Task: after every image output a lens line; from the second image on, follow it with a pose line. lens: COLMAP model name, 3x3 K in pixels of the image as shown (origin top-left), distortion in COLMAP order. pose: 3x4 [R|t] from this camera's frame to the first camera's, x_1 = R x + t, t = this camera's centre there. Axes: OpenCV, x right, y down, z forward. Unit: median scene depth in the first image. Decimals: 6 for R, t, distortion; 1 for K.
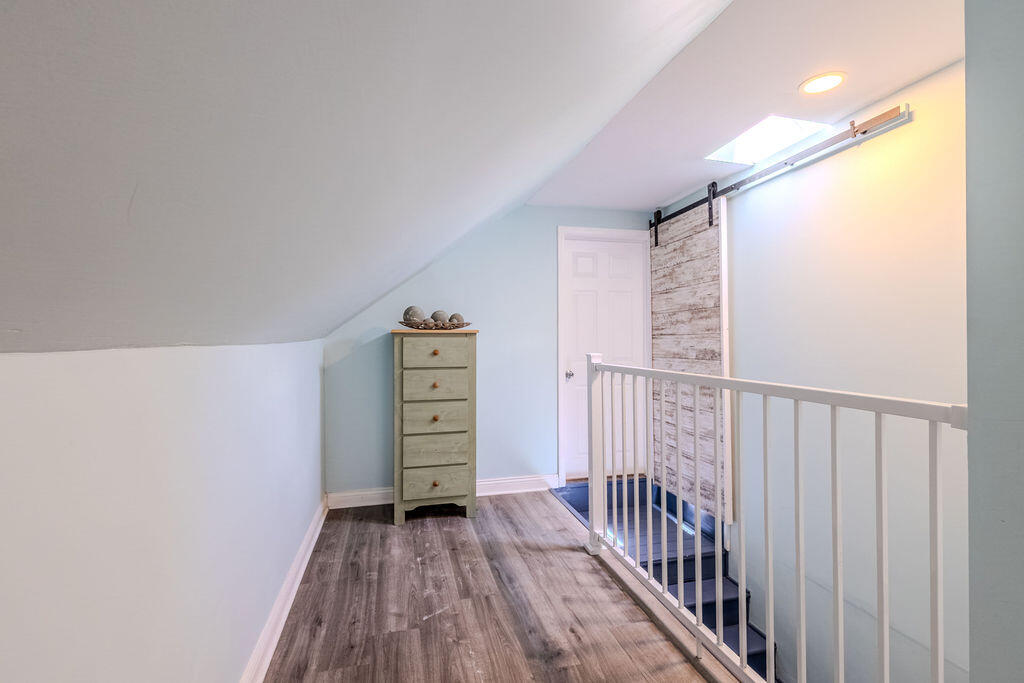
lens RADIAL K [[471.8, 0, 515.8], [0, 471.8, 337.5], [0, 0, 1]] dist [0.010485, -0.005105]
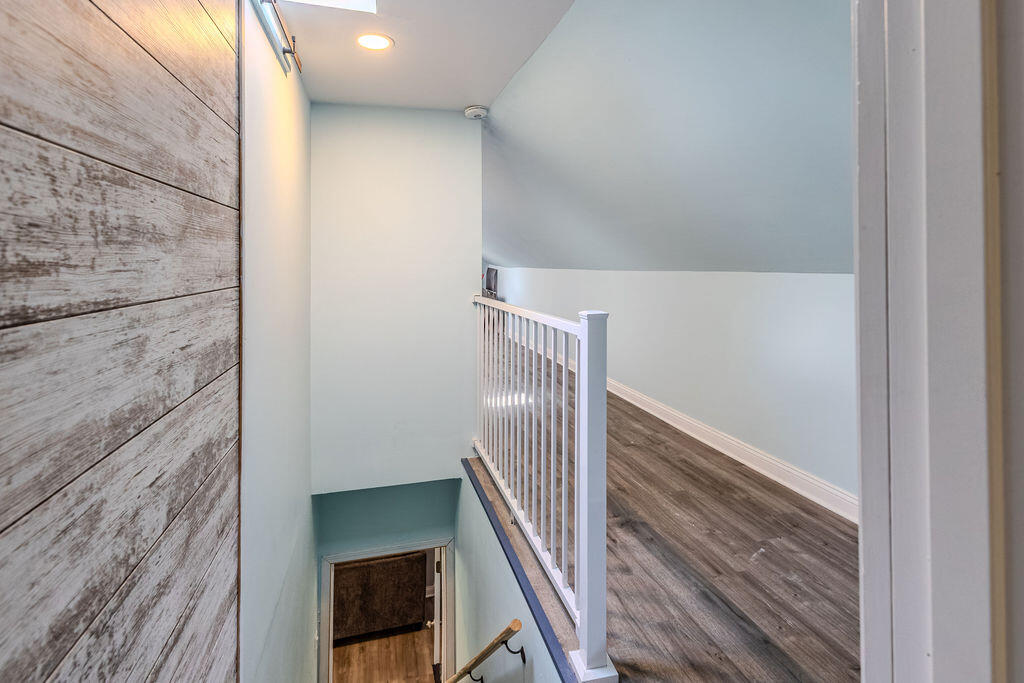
lens RADIAL K [[471.8, 0, 508.8], [0, 471.8, 337.7], [0, 0, 1]] dist [0.010485, -0.005105]
pose [[-0.999516, 0.030858, 0.004040, 0.309332], [0.031110, 0.987276, 0.155945, -0.025924], [0.000823, 0.155995, -0.987757, 1.799510]]
